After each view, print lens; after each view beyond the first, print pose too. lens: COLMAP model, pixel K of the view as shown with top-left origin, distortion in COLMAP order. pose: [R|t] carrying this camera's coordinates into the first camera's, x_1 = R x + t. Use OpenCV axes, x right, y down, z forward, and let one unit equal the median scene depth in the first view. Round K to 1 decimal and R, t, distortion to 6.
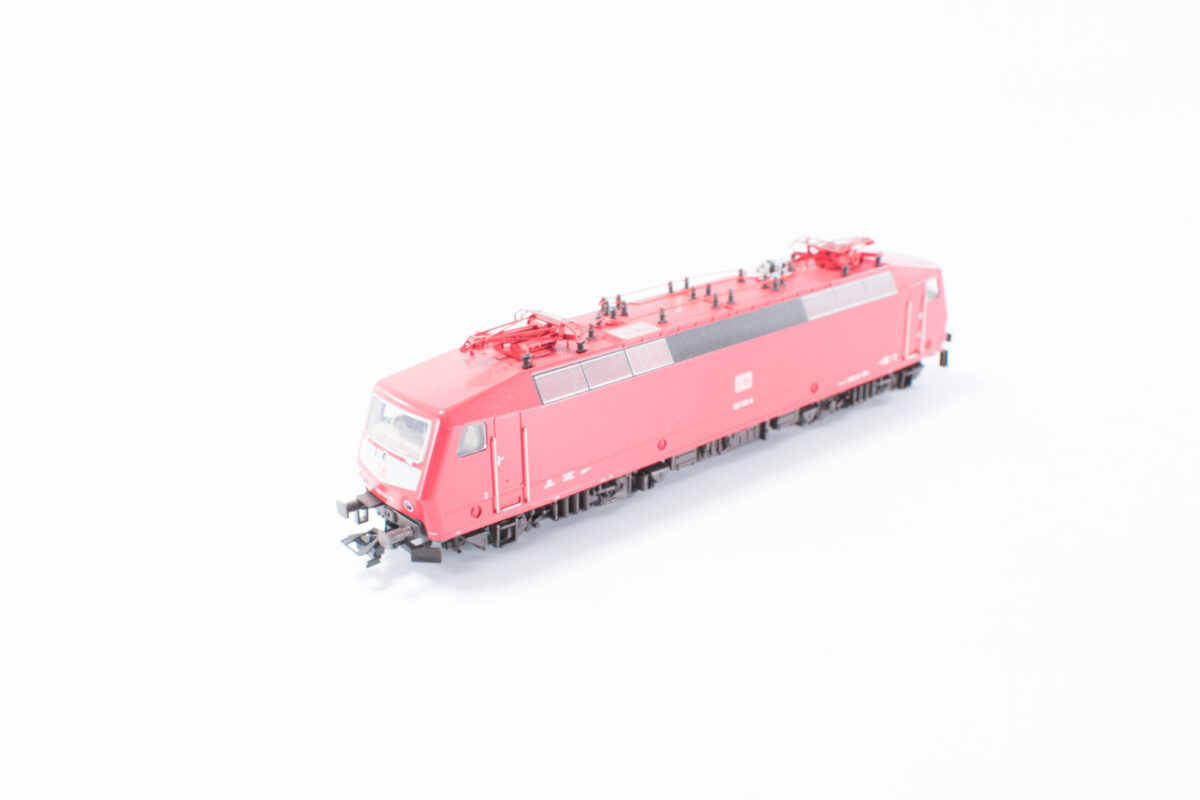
lens RADIAL K [[1208.2, 0, 600.0], [0, 1208.2, 400.0], [0, 0, 1]] dist [0.001325, 0.000792]
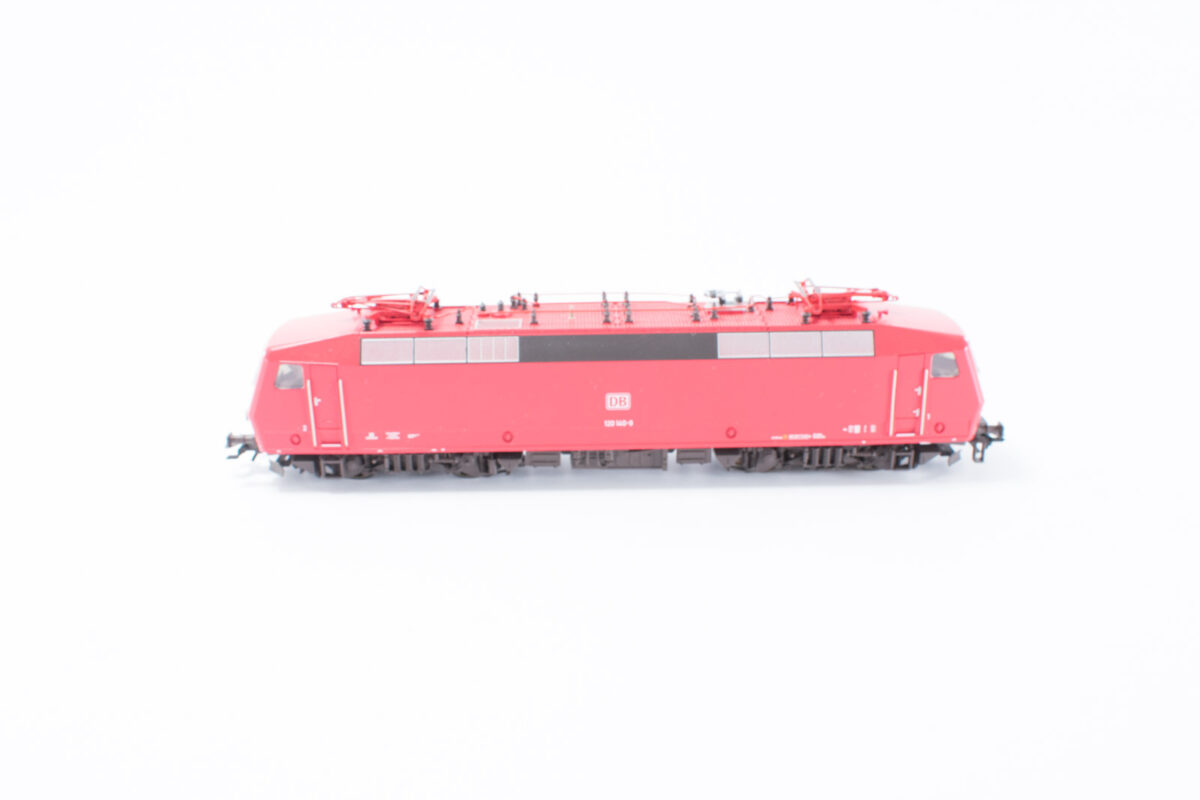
lens RADIAL K [[1208.2, 0, 600.0], [0, 1208.2, 400.0], [0, 0, 1]] dist [0.001325, 0.000792]
pose [[0.742166, 0.224589, -0.631467, 0.729553], [-0.227572, 0.970652, 0.077757, -0.089266], [0.630398, 0.085995, 0.771494, 0.224893]]
